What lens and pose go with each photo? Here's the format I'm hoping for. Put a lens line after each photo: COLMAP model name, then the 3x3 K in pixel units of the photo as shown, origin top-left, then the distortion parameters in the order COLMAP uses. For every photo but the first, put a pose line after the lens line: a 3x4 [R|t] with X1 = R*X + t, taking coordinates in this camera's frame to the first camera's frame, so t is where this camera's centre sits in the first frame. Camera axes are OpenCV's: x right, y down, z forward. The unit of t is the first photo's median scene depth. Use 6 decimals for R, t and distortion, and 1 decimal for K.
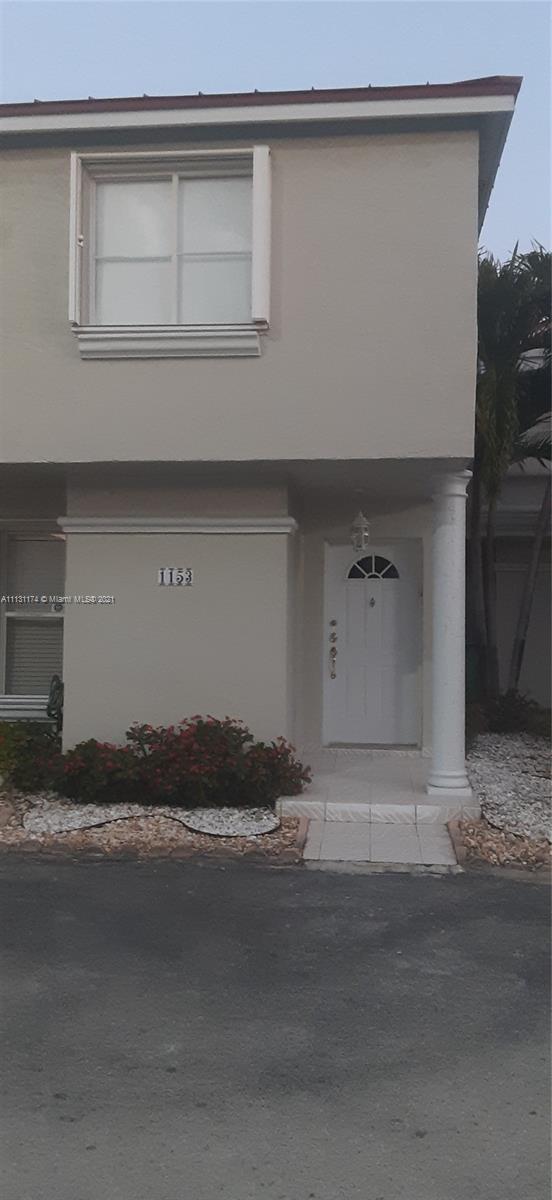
lens RADIAL K [[965.1, 0, 276.3], [0, 965.1, 593.4], [0, 0, 1]] dist [0.139120, -0.251477]
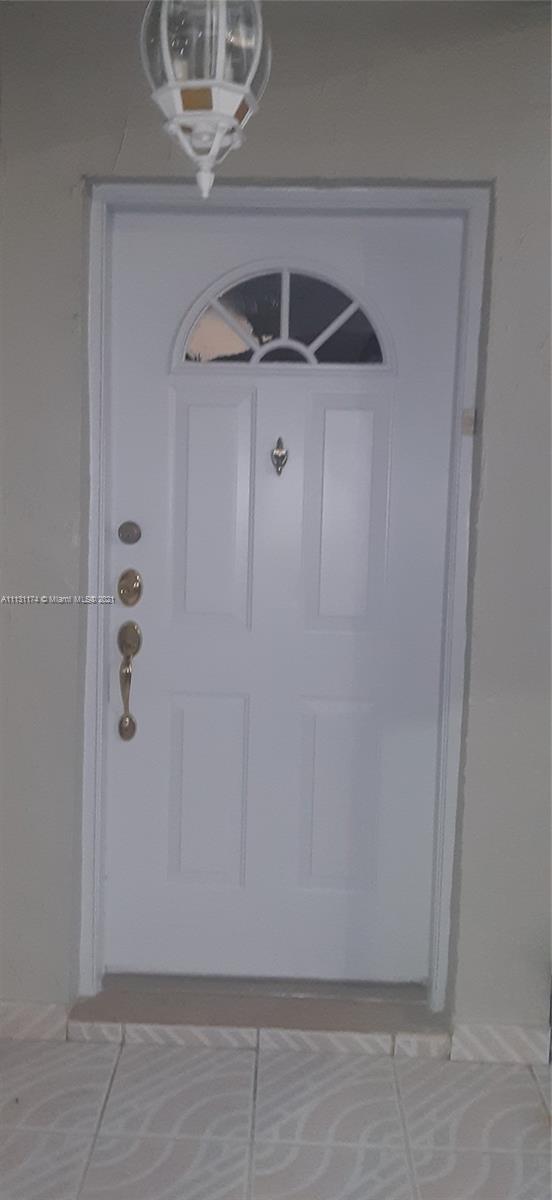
lens RADIAL K [[972.1, 0, 279.9], [0, 972.1, 594.1], [0, 0, 1]] dist [0.140391, -0.264759]
pose [[0.996029, 0.012150, 0.088197, 0.097400], [-0.022692, 0.992571, 0.119533, 0.018371], [-0.086089, -0.121060, 0.988905, 0.925978]]
